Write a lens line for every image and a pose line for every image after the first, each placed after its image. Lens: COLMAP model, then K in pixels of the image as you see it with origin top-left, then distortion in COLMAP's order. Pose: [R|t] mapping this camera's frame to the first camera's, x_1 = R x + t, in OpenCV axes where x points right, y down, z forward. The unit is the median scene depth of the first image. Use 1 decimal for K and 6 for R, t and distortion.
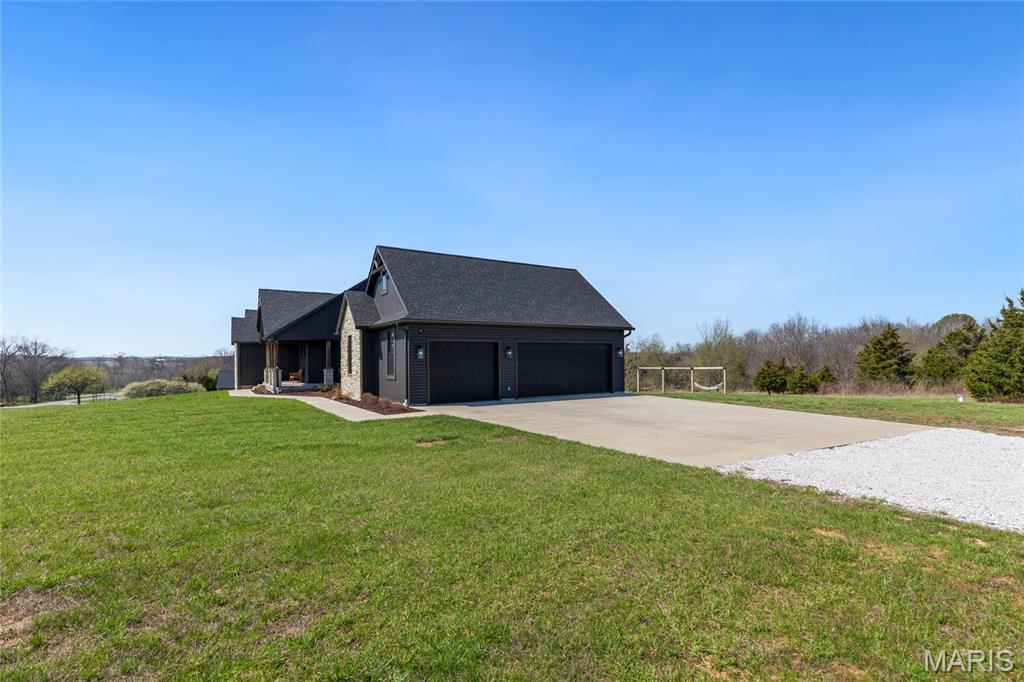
lens RADIAL K [[463.4, 0, 513.4], [0, 463.4, 345.6], [0, 0, 1]] dist [0.002424, 0.000032]
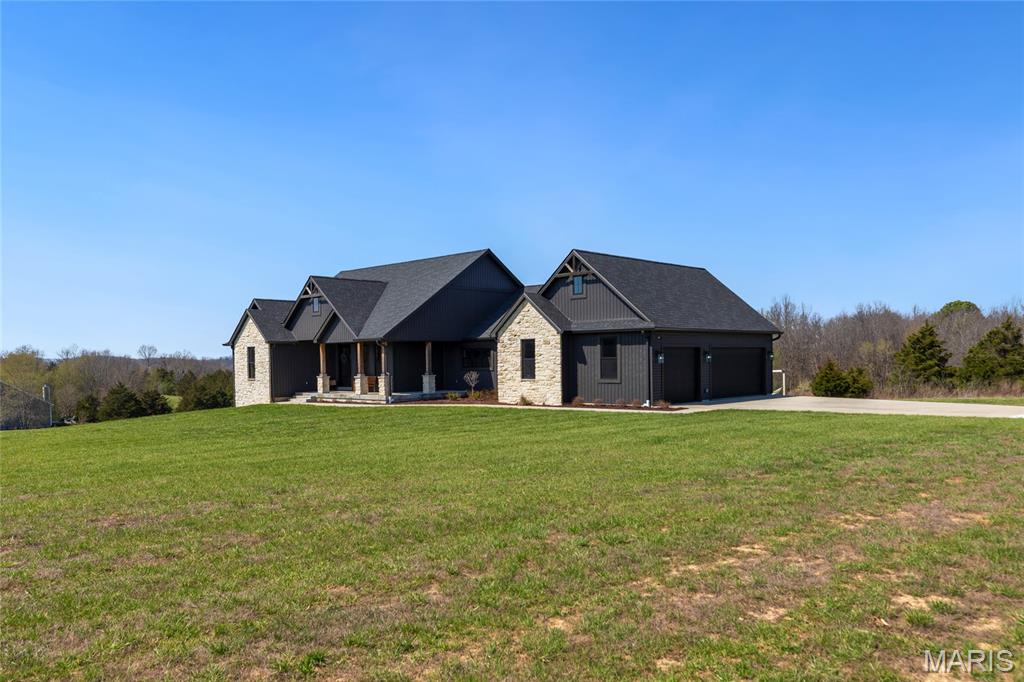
lens RADIAL K [[753.1, 0, 509.5], [0, 753.1, 343.0], [0, 0, 1]] dist [-0.007234, 0.000029]
pose [[0.972187, 0.001209, 0.234202, -0.352361], [-0.002644, 0.999980, 0.005815, -0.010506], [-0.234191, -0.006273, 0.972170, -0.239359]]
